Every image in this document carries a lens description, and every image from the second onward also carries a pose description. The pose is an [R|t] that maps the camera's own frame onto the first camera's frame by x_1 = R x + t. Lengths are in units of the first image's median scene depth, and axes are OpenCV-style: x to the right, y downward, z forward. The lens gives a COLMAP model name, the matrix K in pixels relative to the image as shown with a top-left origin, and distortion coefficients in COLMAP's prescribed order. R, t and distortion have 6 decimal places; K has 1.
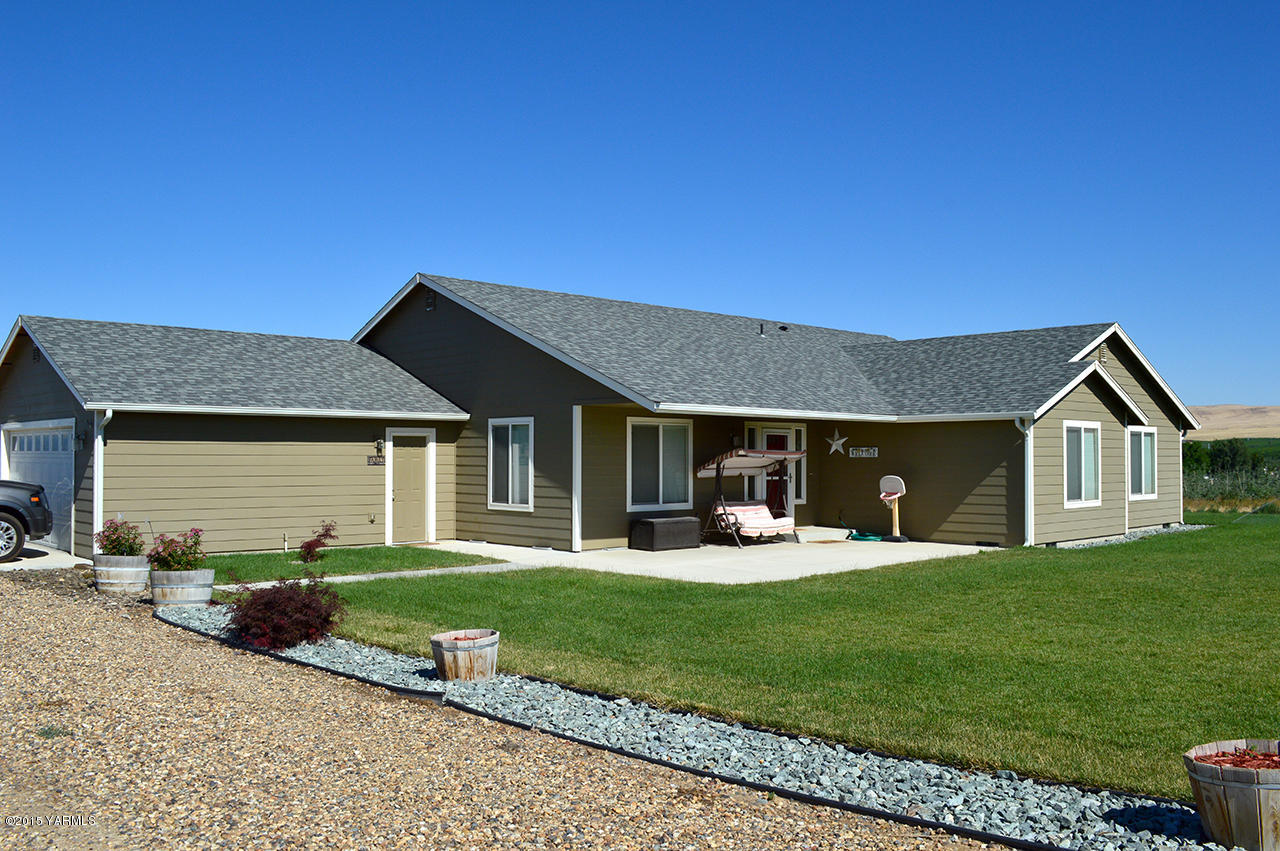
lens RADIAL K [[1058.5, 0, 639.1], [0, 1058.5, 428.1], [0, 0, 1]] dist [-0.083366, -0.007520]
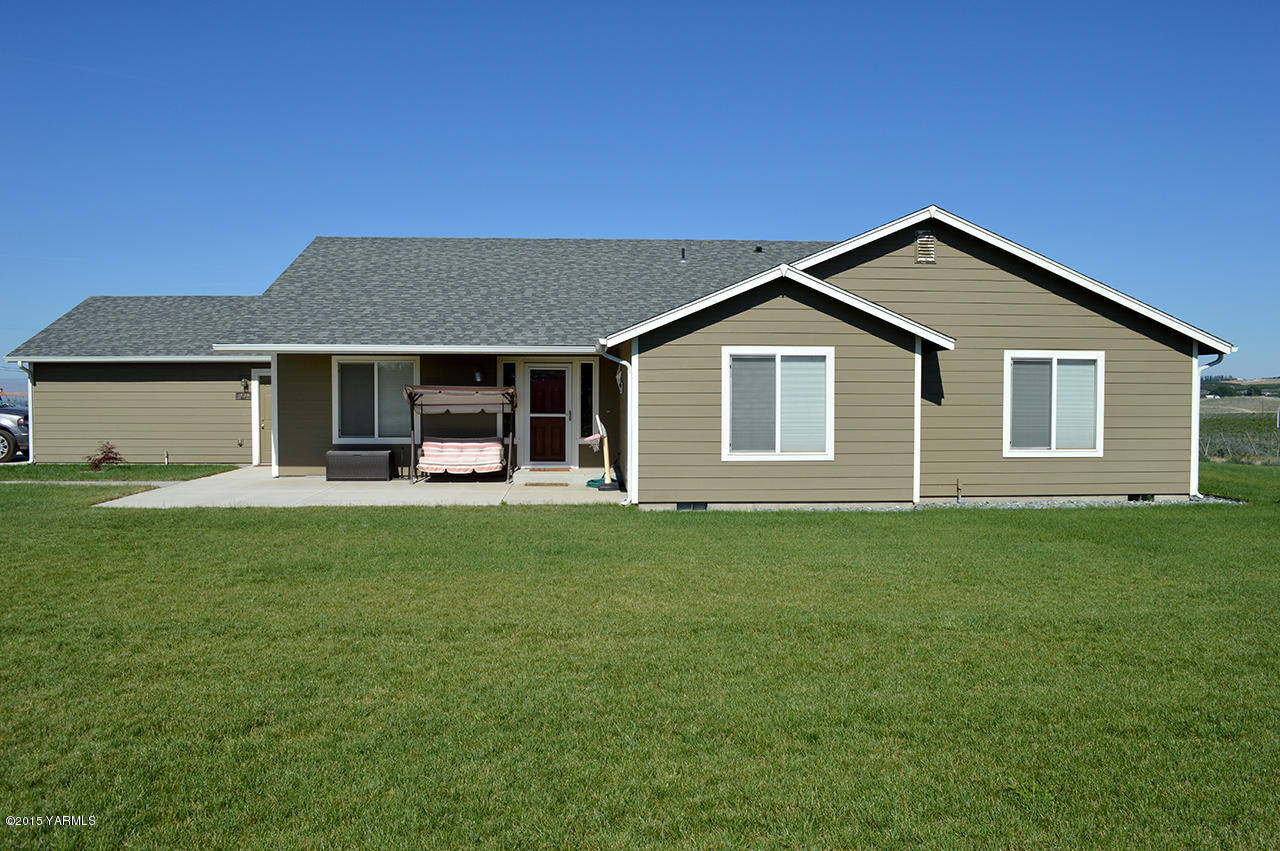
lens RADIAL K [[1063.3, 0, 639.0], [0, 1063.3, 421.9], [0, 0, 1]] dist [-0.082026, 0.006731]
pose [[0.756072, 0.018875, -0.654216, 0.874784], [0.015854, 0.998763, 0.047138, 0.010003], [0.654296, -0.046012, 0.754837, 0.358917]]
